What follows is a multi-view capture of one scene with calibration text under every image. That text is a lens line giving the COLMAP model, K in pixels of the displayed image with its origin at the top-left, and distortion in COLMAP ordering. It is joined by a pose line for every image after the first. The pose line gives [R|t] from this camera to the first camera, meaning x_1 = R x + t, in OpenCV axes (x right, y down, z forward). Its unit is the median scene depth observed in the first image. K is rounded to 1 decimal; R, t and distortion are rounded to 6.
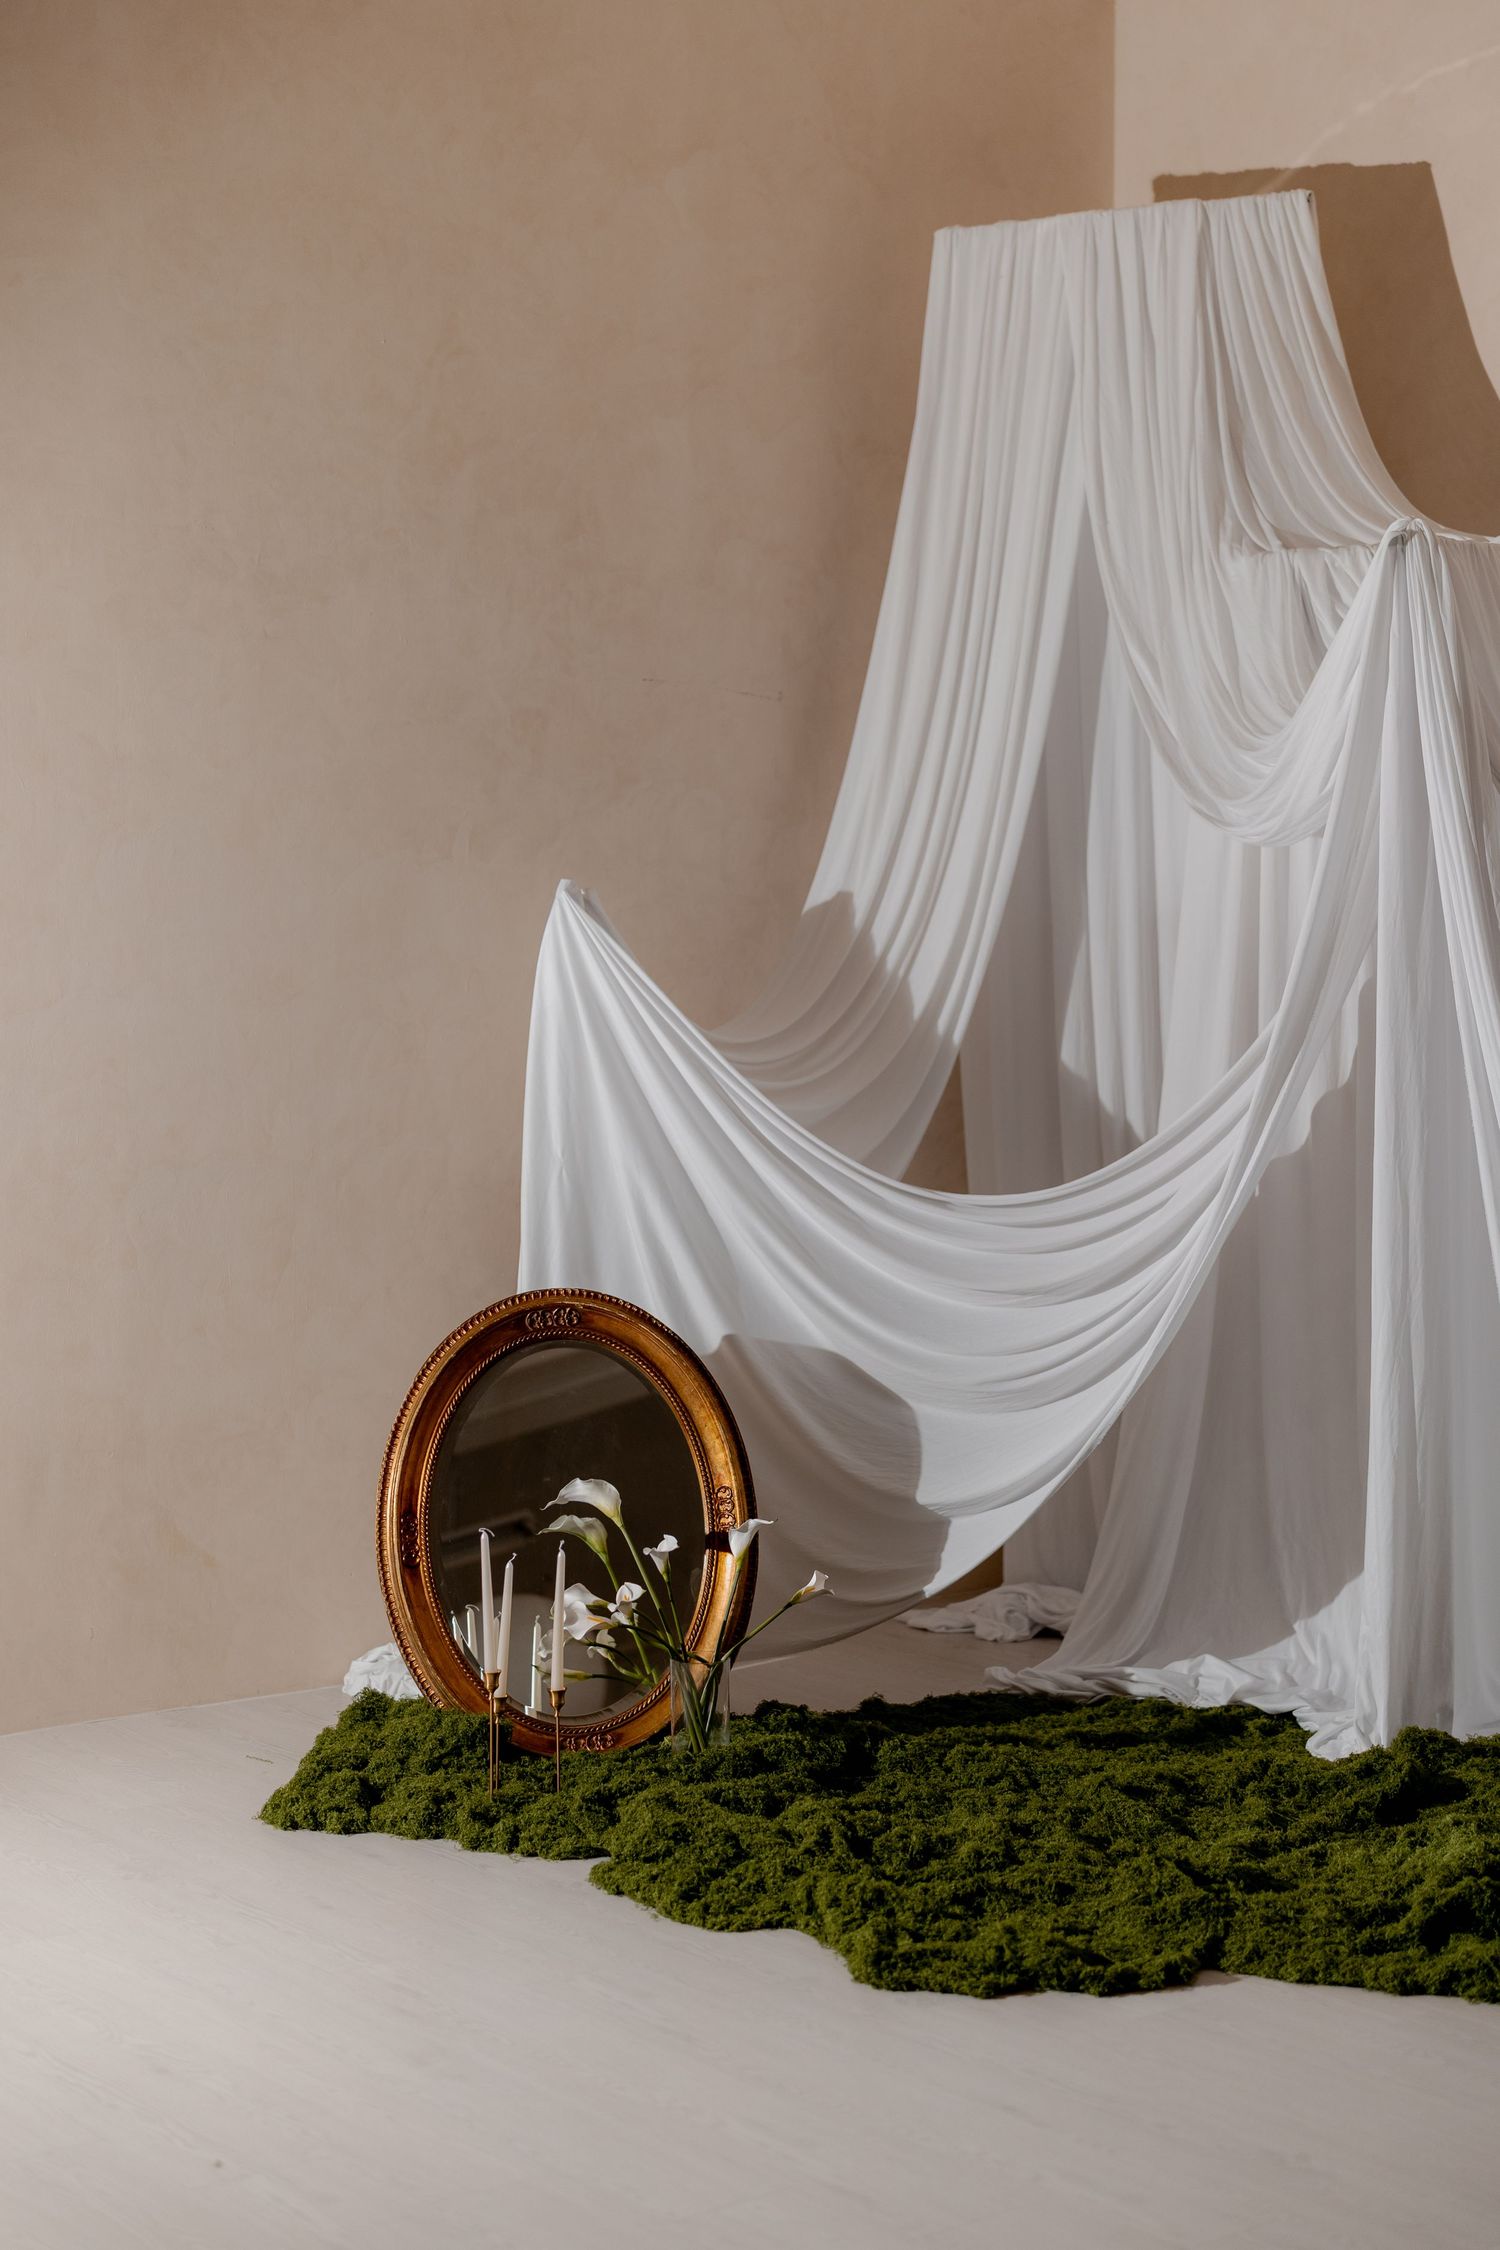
lens RADIAL K [[3268.0, 0, 746.4], [0, 3268.0, 1020.1], [0, 0, 1]] dist [-0.003844, -0.089670]
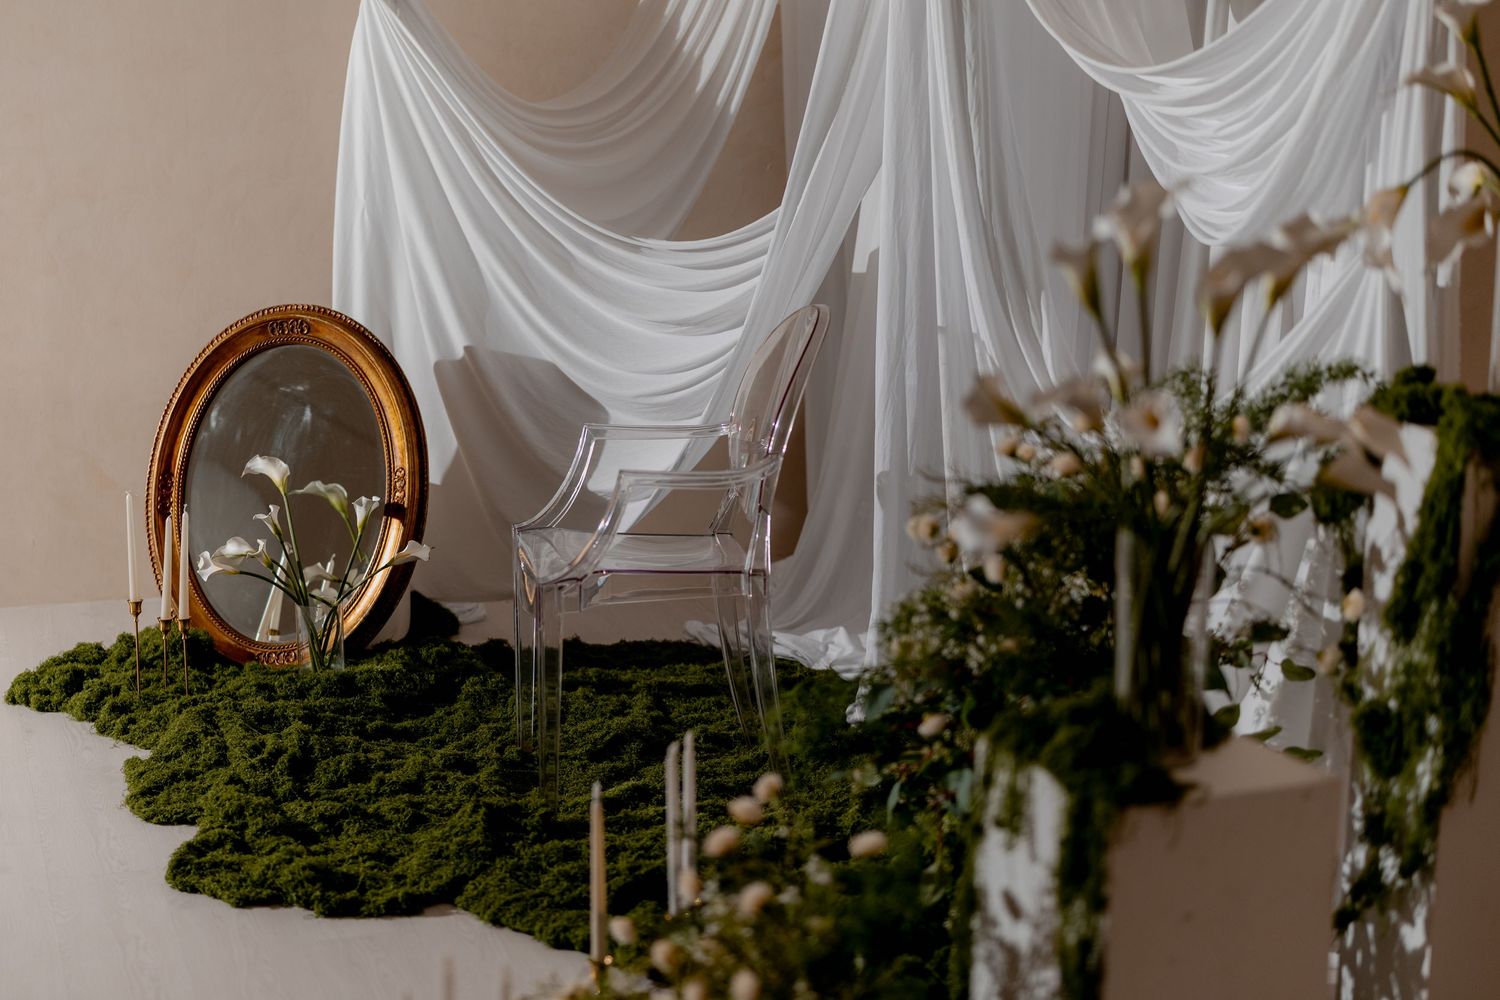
lens RADIAL K [[2214.0, 0, 749.6], [0, 2214.0, 563.8], [0, 0, 1]] dist [-0.006526, -0.003134]
pose [[0.955222, 0.076285, -0.285886, 0.381512], [-0.016101, 0.978163, 0.207213, 0.000341], [0.295450, -0.193332, 0.935592, 0.244775]]
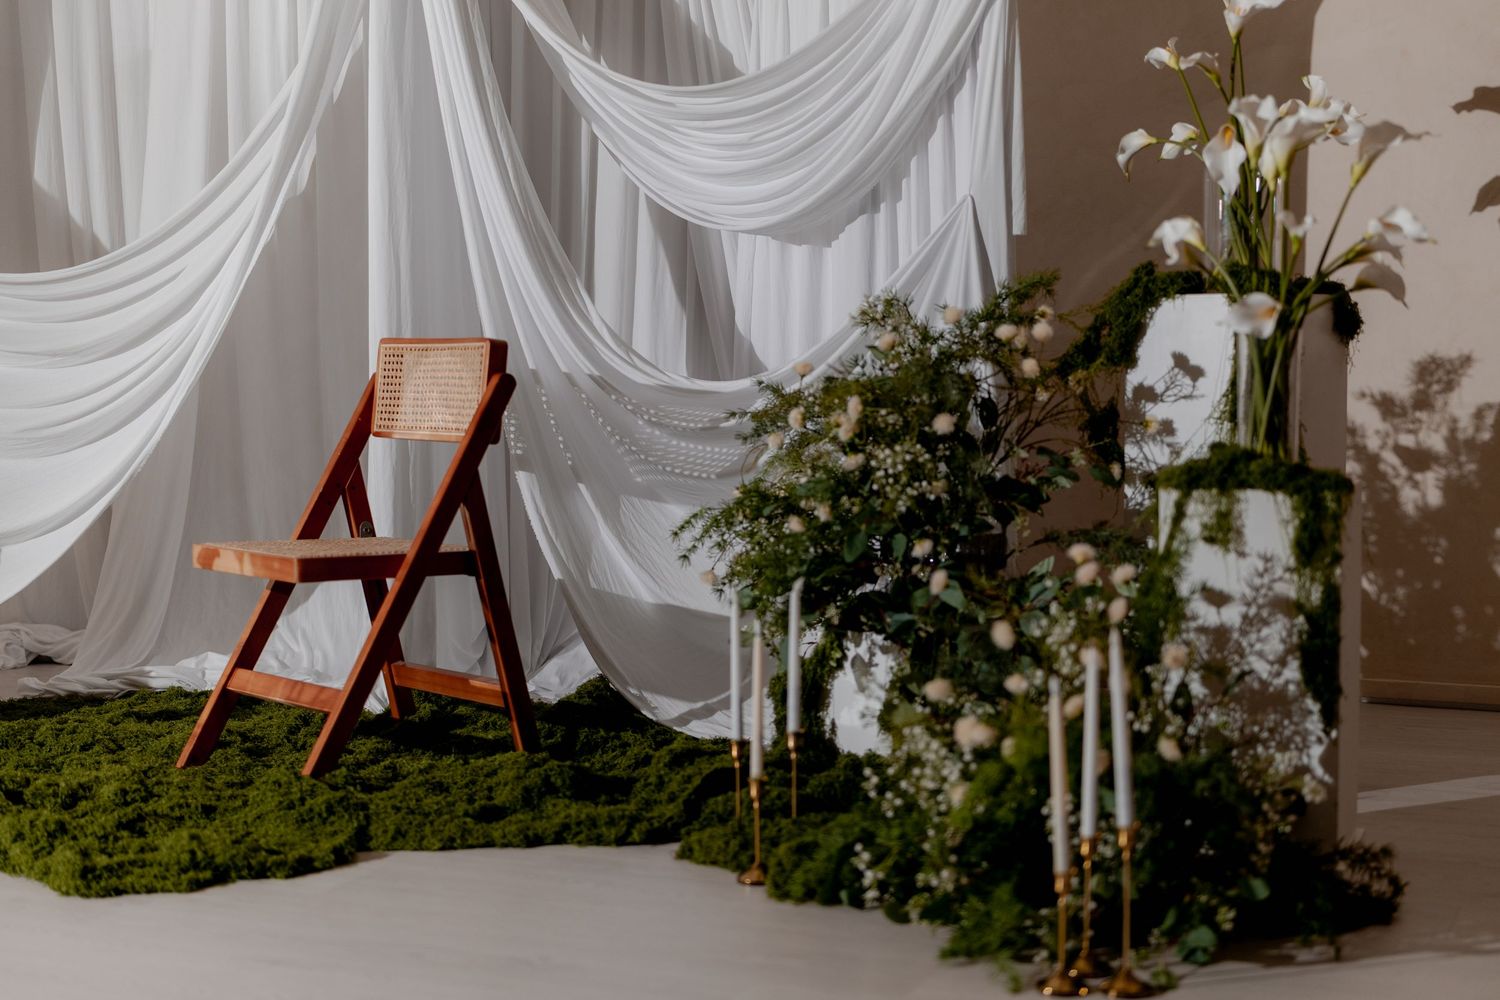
lens RADIAL K [[2262.9, 0, 821.3], [0, 2262.9, 559.3], [0, 0, 1]] dist [0.022451, -0.099609]
pose [[0.855824, -0.050337, 0.514812, -0.110966], [-0.001413, 0.995023, 0.099640, 0.082101], [-0.517265, -0.086002, 0.851493, 0.172604]]
